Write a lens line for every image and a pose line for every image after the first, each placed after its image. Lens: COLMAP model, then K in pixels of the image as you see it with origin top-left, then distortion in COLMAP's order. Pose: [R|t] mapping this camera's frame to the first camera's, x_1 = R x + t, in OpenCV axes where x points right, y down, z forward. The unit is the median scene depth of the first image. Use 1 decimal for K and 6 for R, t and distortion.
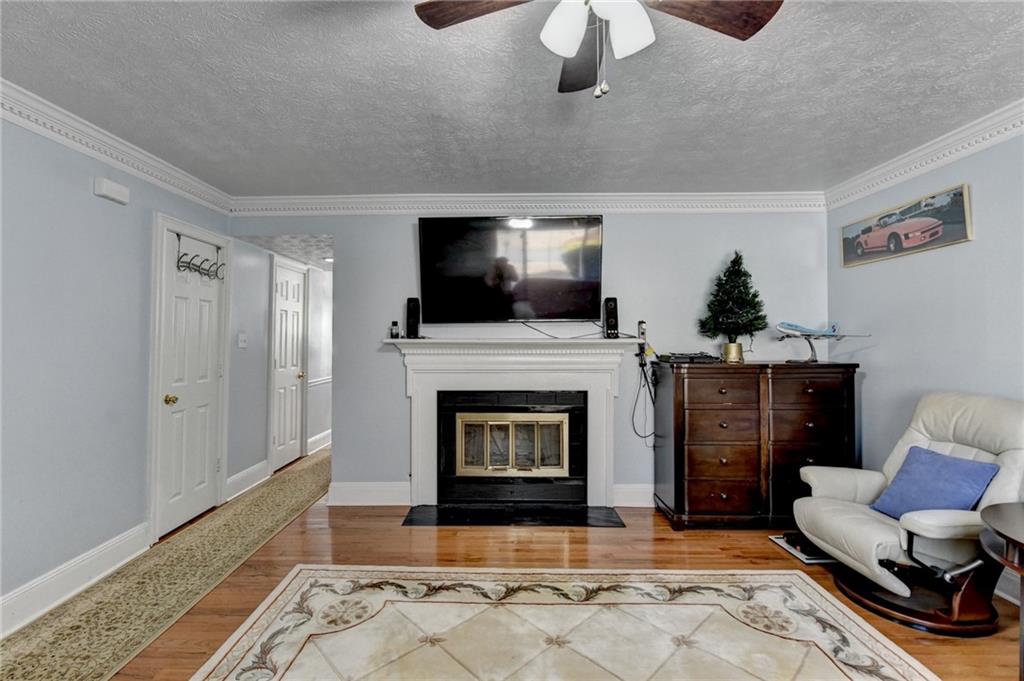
lens RADIAL K [[447.1, 0, 495.3], [0, 447.1, 332.7], [0, 0, 1]] dist [-0.002202, -0.006681]
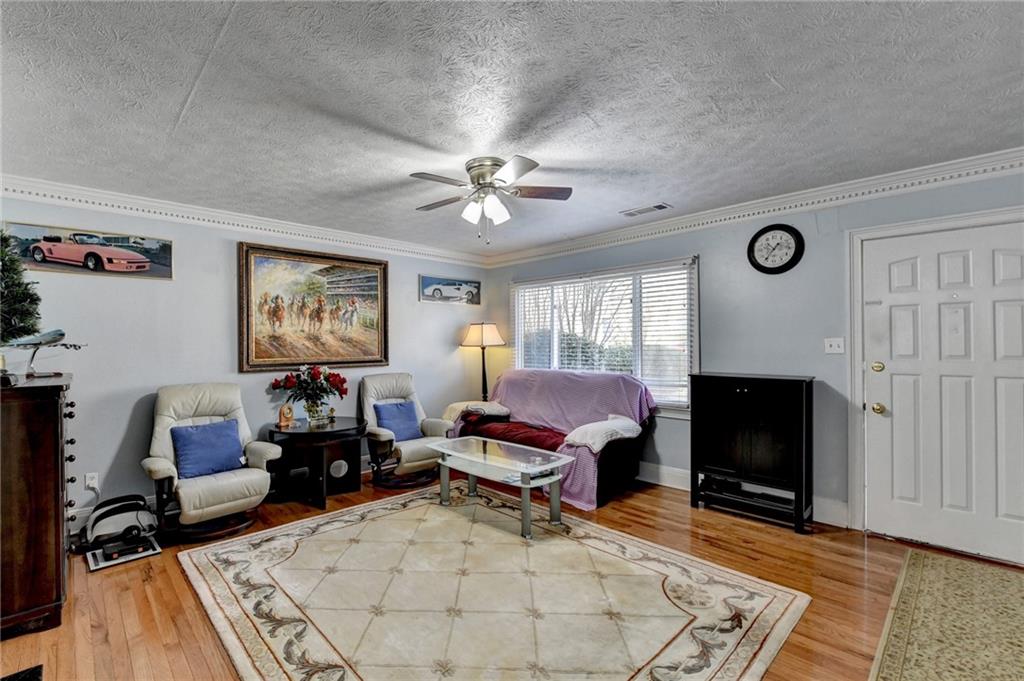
lens RADIAL K [[448.3, 0, 496.3], [0, 448.3, 339.2], [0, 0, 1]] dist [-0.012388, -0.000477]
pose [[-0.705571, 0.010807, 0.708557, -0.646691], [-0.004614, 0.999792, -0.019843, 0.009280], [-0.708624, -0.017270, -0.705375, 1.151598]]
